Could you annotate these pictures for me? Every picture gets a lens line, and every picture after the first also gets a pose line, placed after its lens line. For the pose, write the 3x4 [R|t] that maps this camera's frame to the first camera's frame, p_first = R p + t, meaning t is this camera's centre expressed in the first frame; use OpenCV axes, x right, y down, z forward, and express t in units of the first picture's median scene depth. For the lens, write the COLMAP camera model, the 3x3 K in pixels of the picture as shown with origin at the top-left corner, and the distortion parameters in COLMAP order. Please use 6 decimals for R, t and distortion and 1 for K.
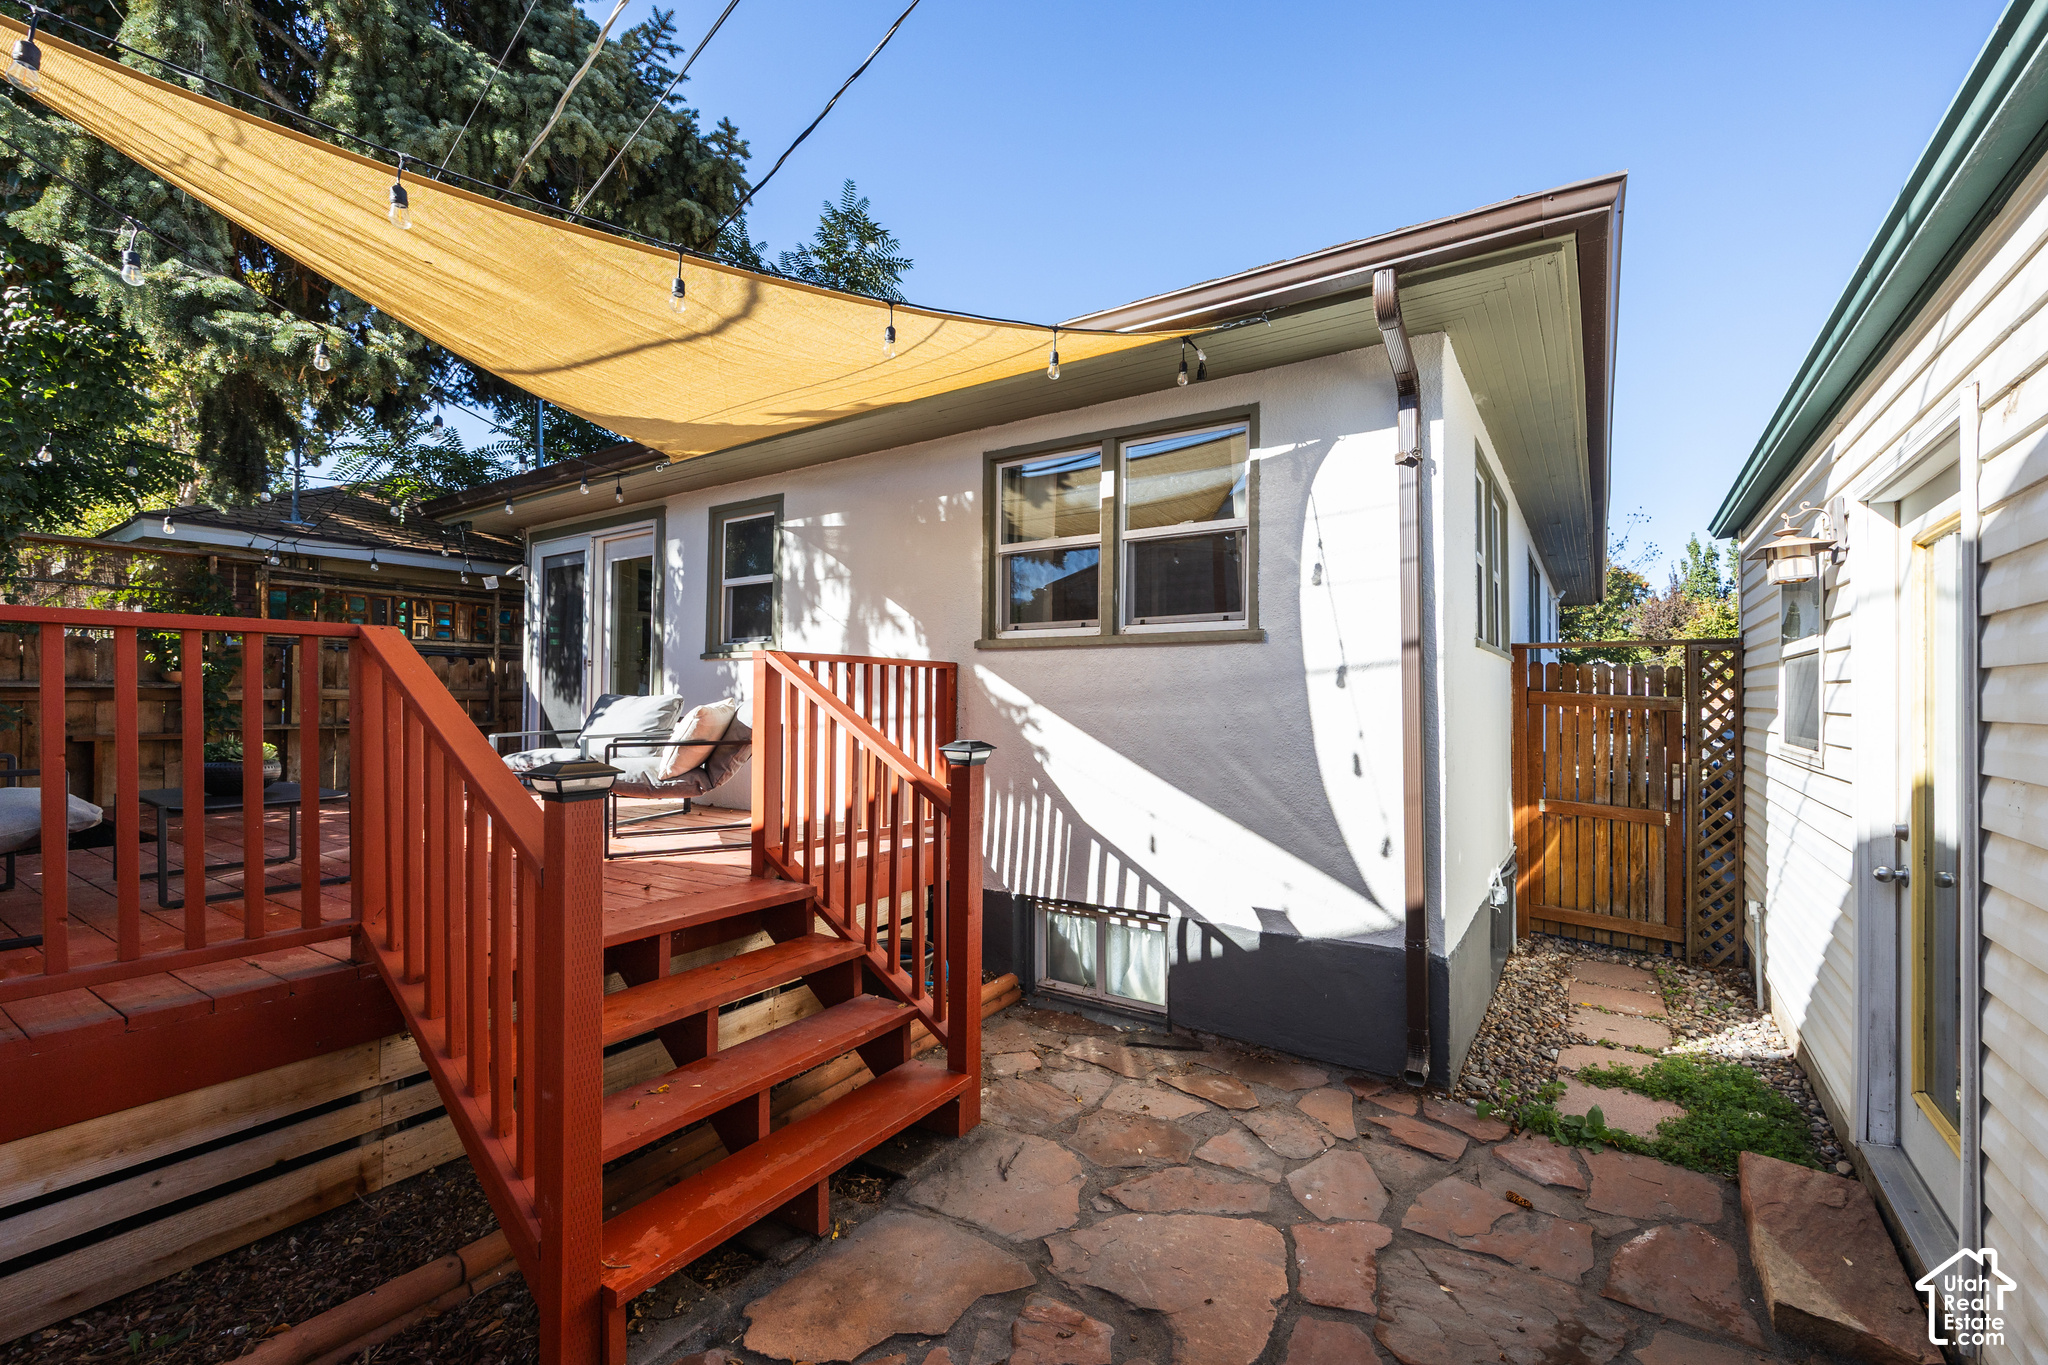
lens RADIAL K [[751.8, 0, 1026.0], [0, 751.8, 685.1], [0, 0, 1]] dist [0.000609, 0.000049]
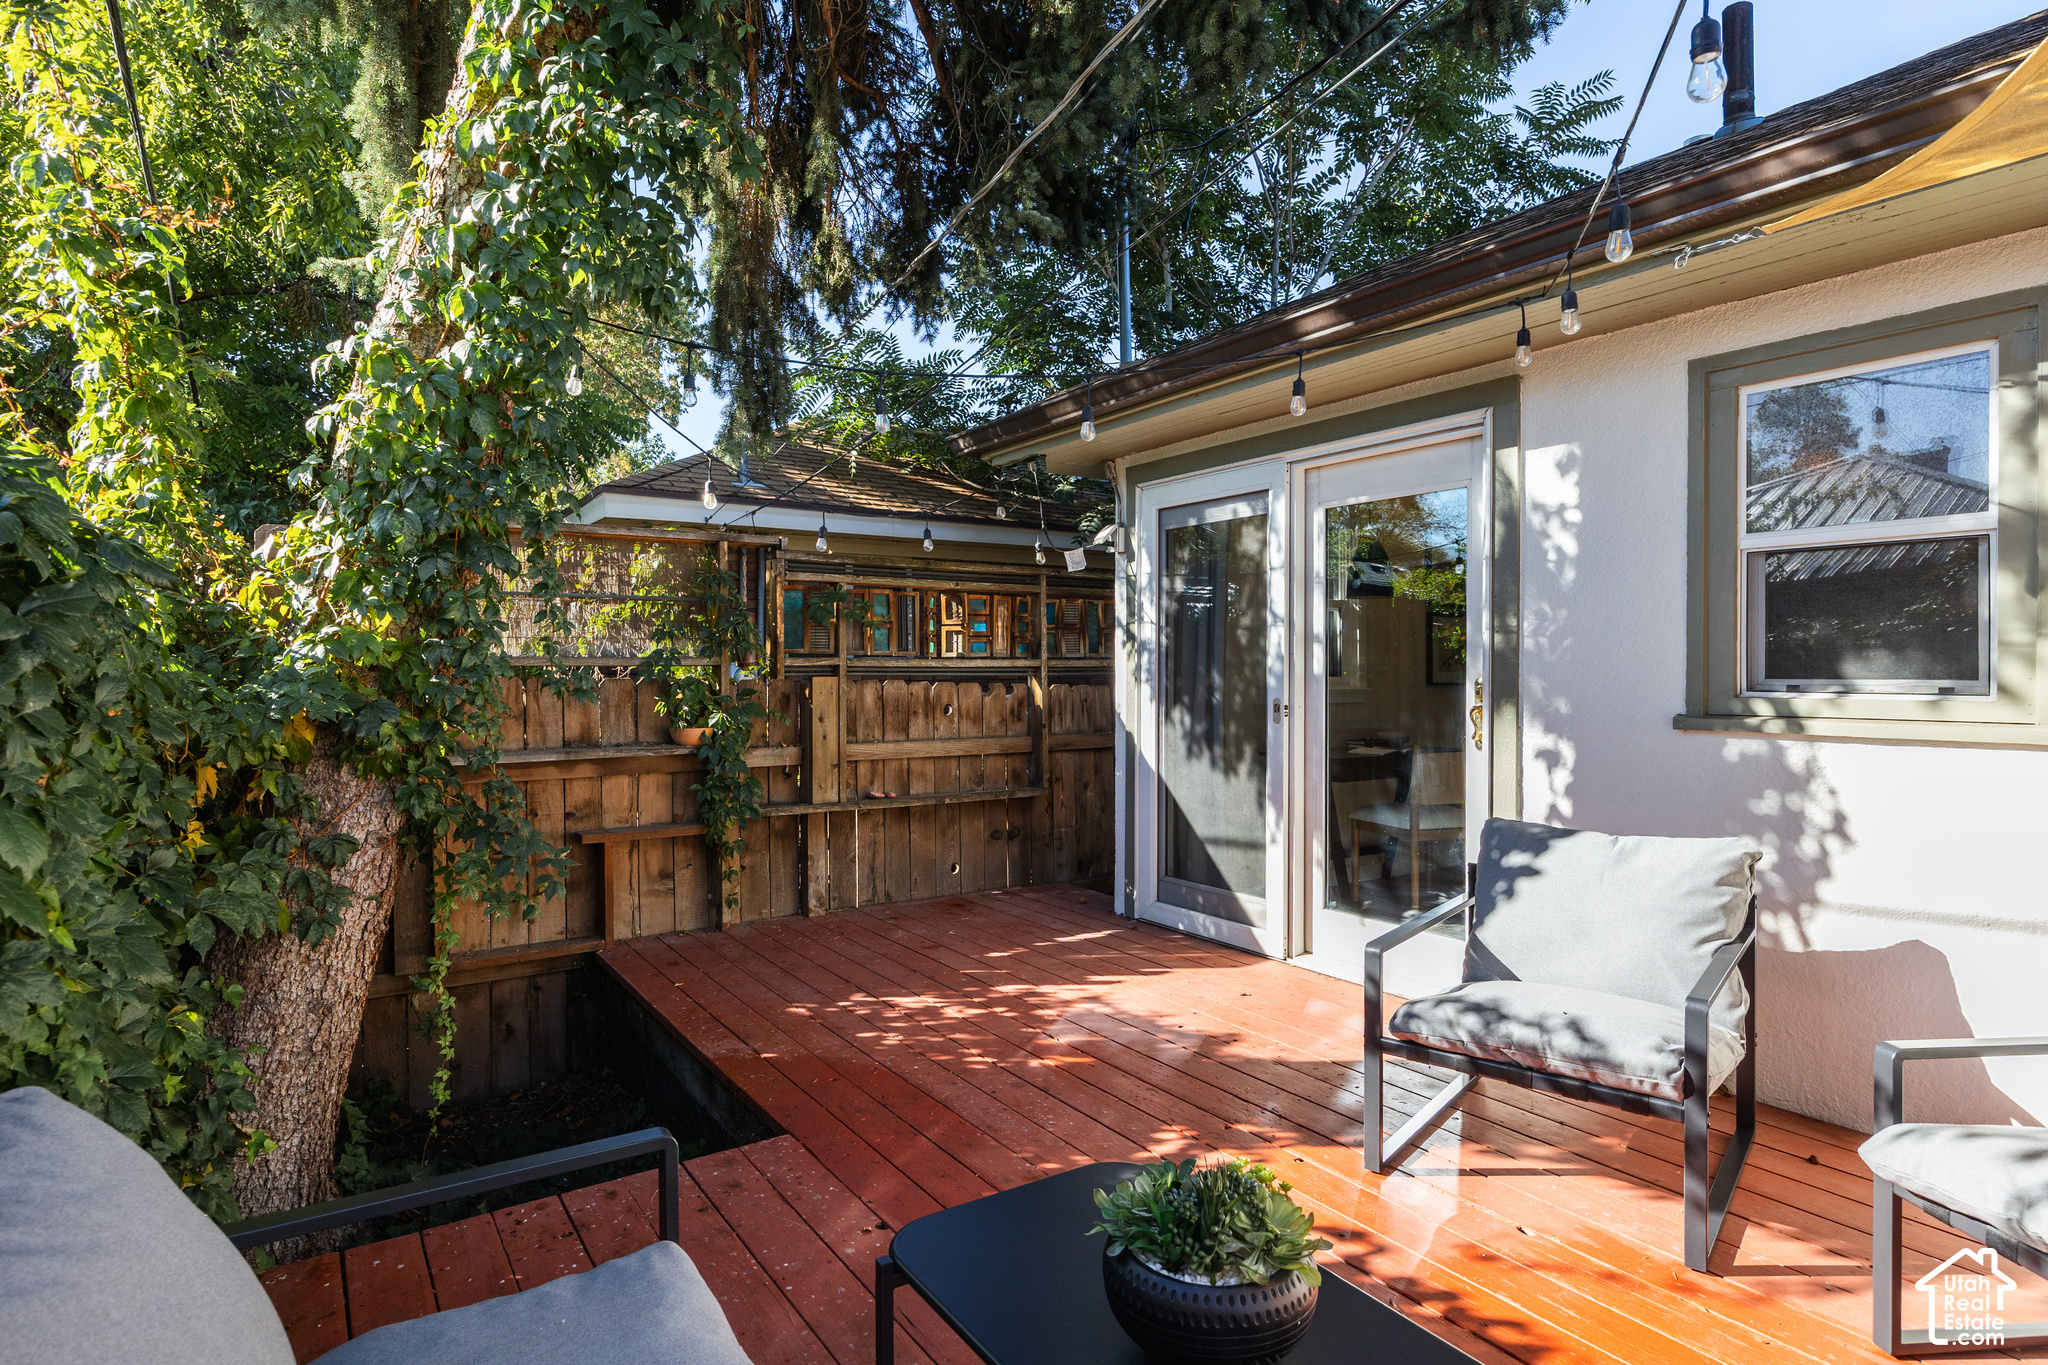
lens RADIAL K [[1067.2, 0, 1036.2], [0, 1067.2, 673.8], [0, 0, 1]] dist [-0.000429, -0.000067]
pose [[0.907776, -0.002499, -0.419448, -0.487711], [0.006197, 0.999953, 0.007454, -0.068235], [0.419409, -0.009366, 0.907749, 0.310358]]
